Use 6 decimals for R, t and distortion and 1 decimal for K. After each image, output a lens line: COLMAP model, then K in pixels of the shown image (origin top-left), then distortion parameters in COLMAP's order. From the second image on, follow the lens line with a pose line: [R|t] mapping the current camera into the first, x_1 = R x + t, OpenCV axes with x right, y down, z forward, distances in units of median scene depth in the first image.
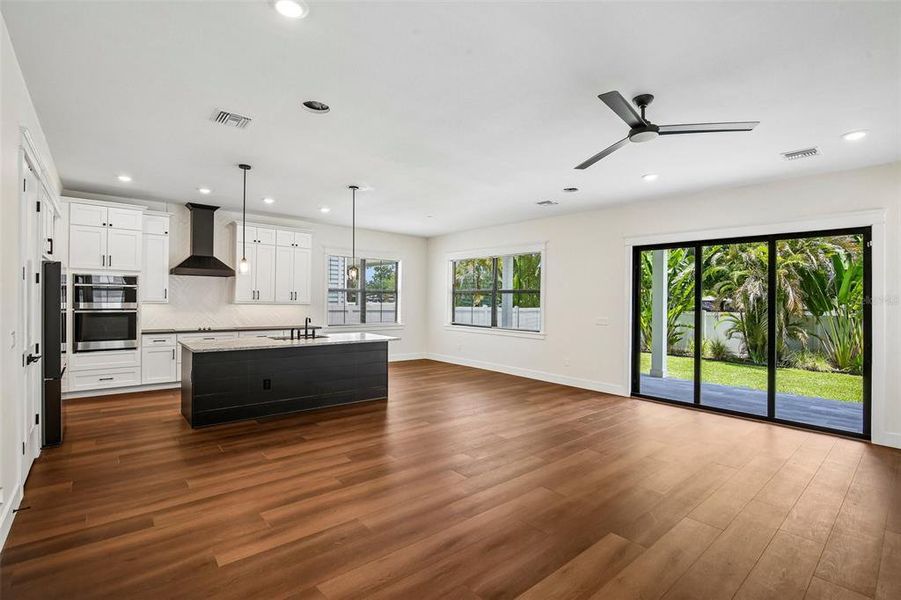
lens RADIAL K [[412.6, 0, 448.4], [0, 412.6, 303.8], [0, 0, 1]] dist [-0.001010, -0.000217]
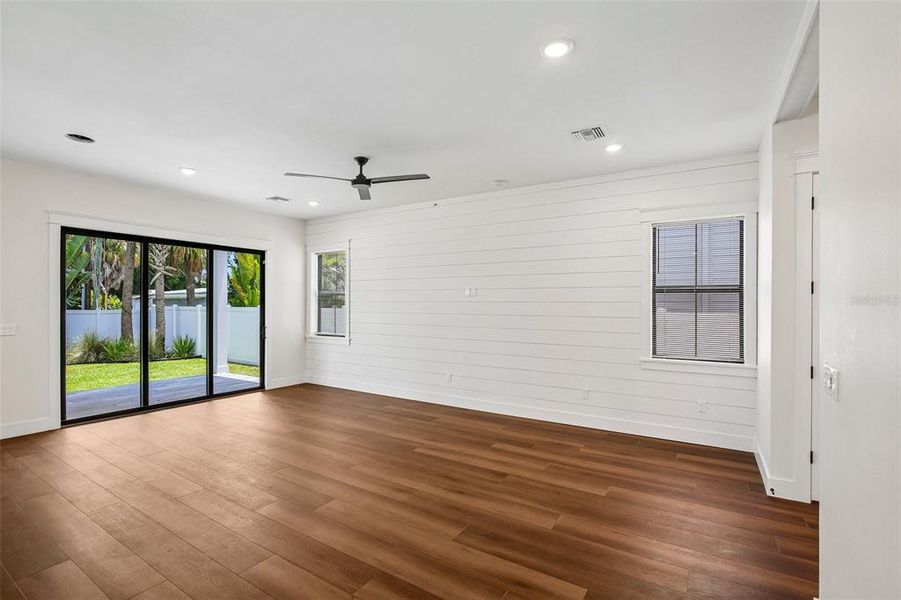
lens RADIAL K [[412.6, 0, 449.5], [0, 412.6, 296.8], [0, 0, 1]] dist [-0.001010, -0.000217]
pose [[-0.268834, -0.003406, 0.963180, -0.573390], [-0.002301, 0.999993, 0.002894, -0.018134], [-0.963184, -0.001438, -0.268840, 0.641861]]
